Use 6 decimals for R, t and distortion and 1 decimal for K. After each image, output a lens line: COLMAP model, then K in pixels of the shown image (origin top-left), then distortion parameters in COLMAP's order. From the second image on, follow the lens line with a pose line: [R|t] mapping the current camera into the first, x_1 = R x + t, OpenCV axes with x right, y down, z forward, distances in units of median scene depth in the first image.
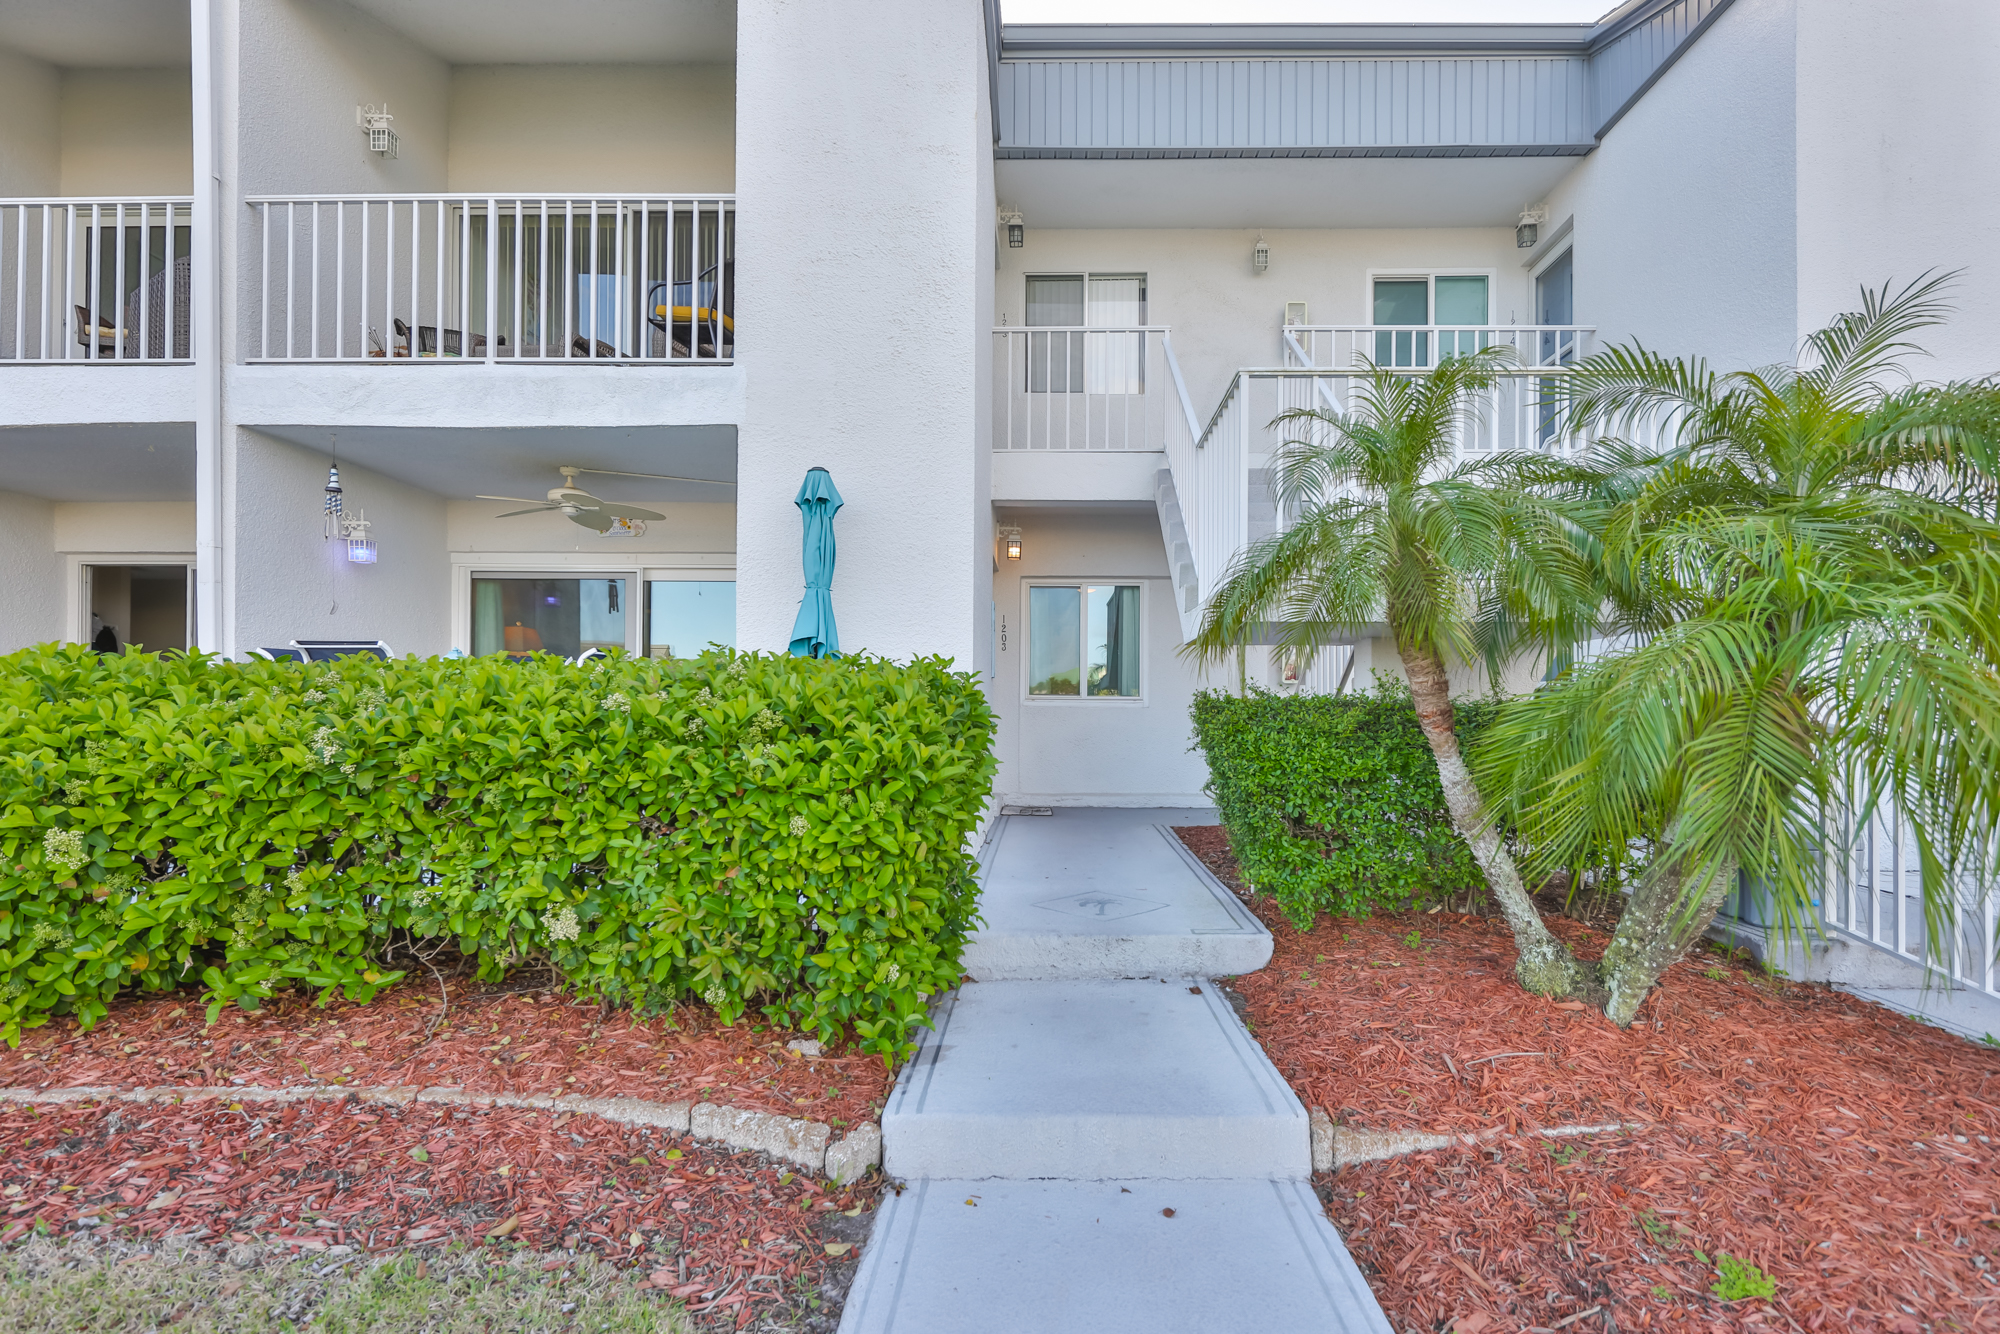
lens RADIAL K [[937.8, 0, 1007.3], [0, 937.8, 707.4], [0, 0, 1]] dist [0.000792, -0.000063]
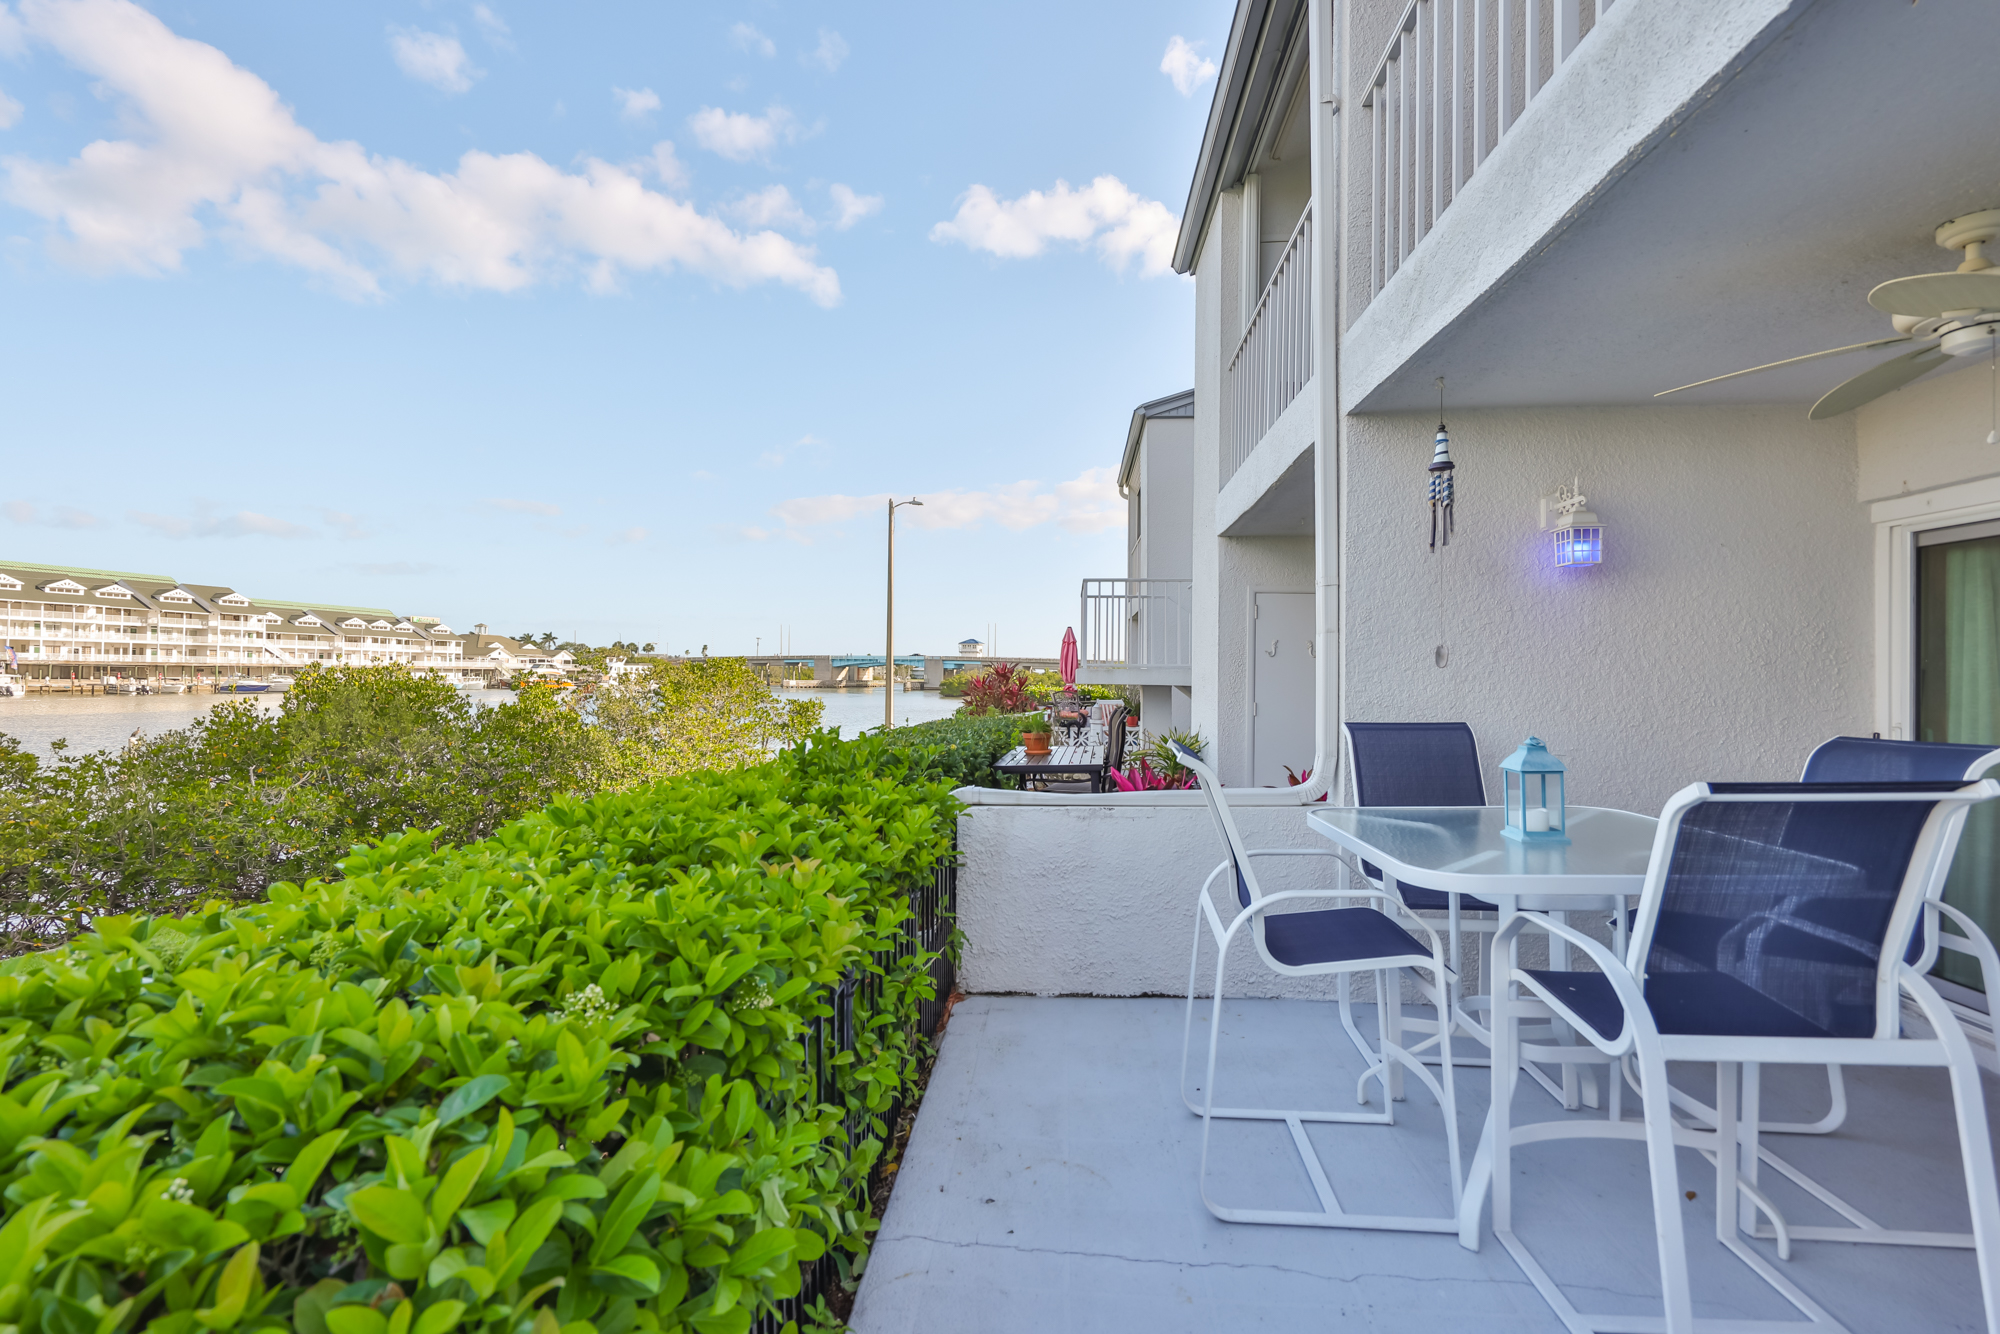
lens RADIAL K [[843.4, 0, 986.0], [0, 843.4, 661.1], [0, 0, 1]] dist [-0.003222, -0.000426]
pose [[-0.063549, -0.022979, -0.997714, -0.159145], [-0.008400, 0.999712, -0.022490, -0.097073], [0.997943, 0.006952, -0.063724, 0.812852]]
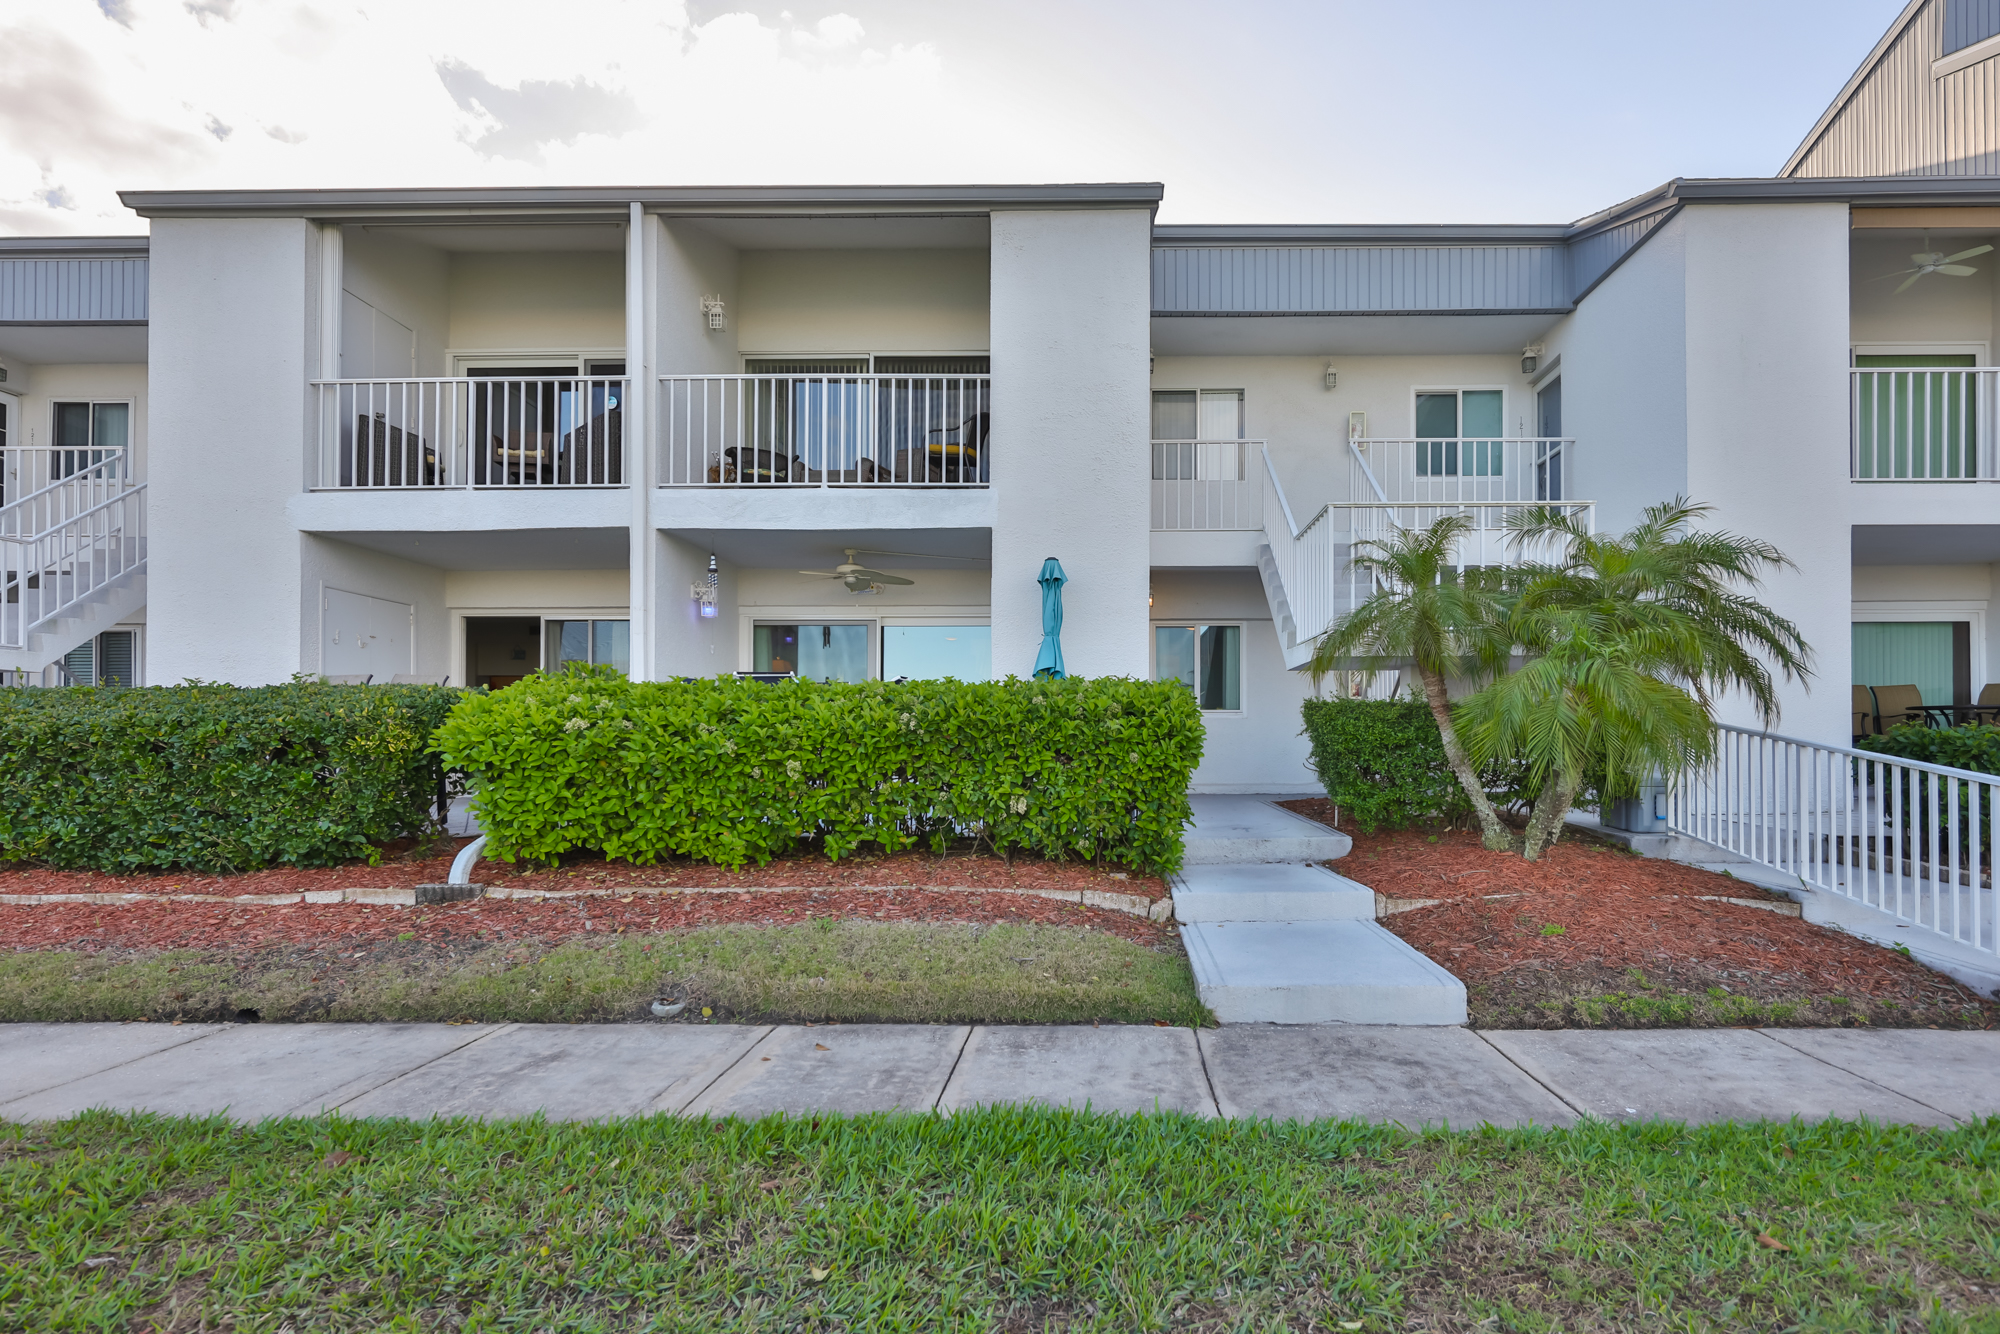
lens RADIAL K [[942.6, 0, 1059.8], [0, 942.6, 742.0], [0, 0, 1]] dist [-0.000525, -0.000285]
pose [[0.999975, -0.007013, -0.001014, -0.187048], [0.007021, 0.999944, 0.007956, 0.035349], [0.000958, -0.007962, 0.999968, -0.548245]]
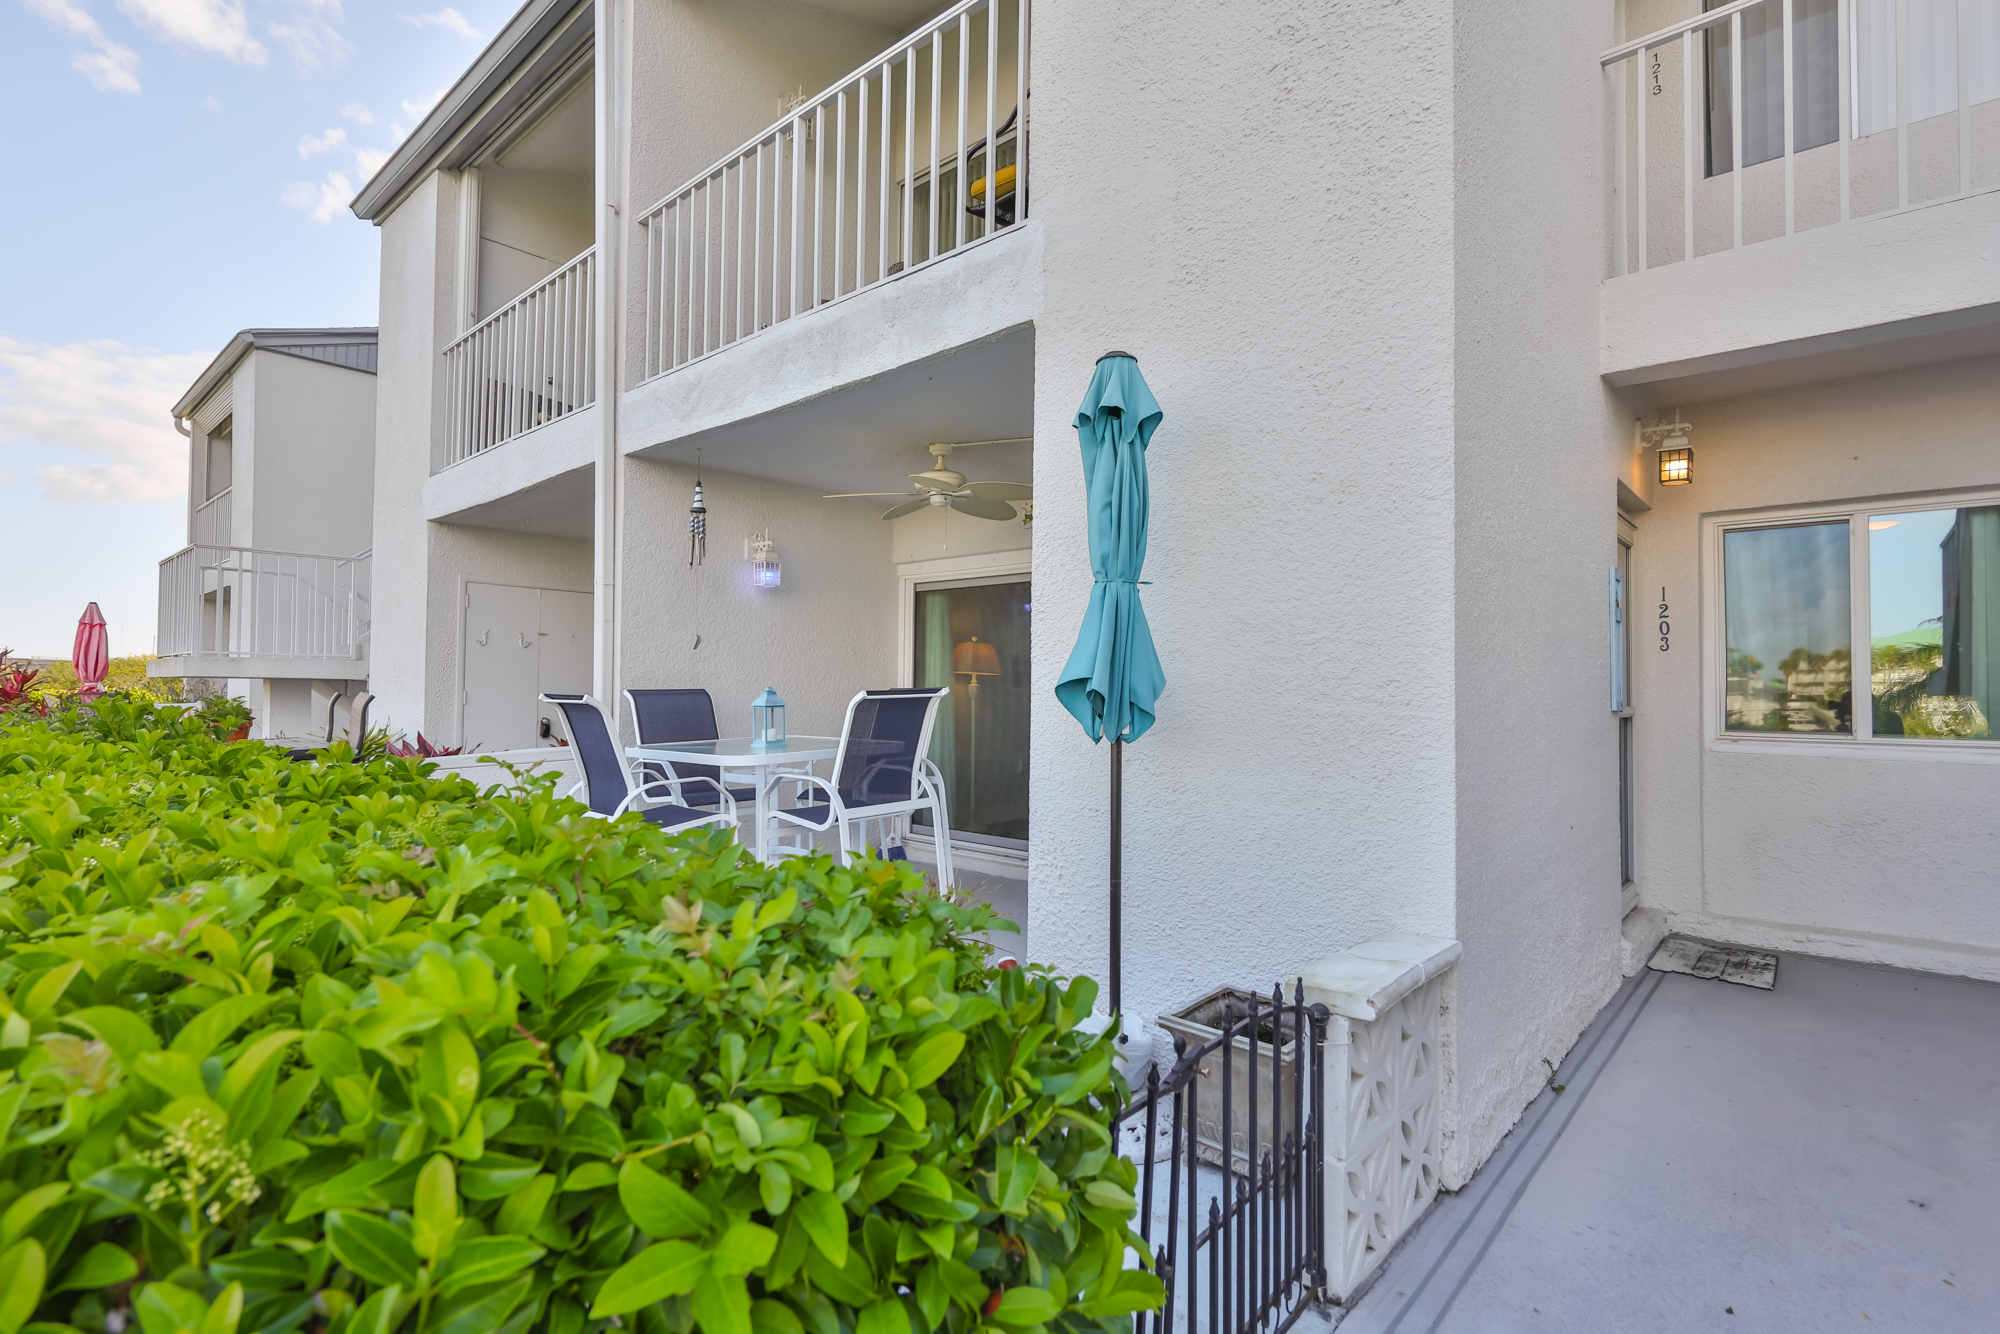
lens RADIAL K [[932.8, 0, 998.2], [0, 932.8, 666.1], [0, 0, 1]] dist [0.001270, -0.000746]
pose [[0.771519, -0.018157, -0.635948, 0.077246], [0.001231, 0.999633, -0.027047, -0.064241], [0.636205, 0.020085, 0.771258, 0.549076]]
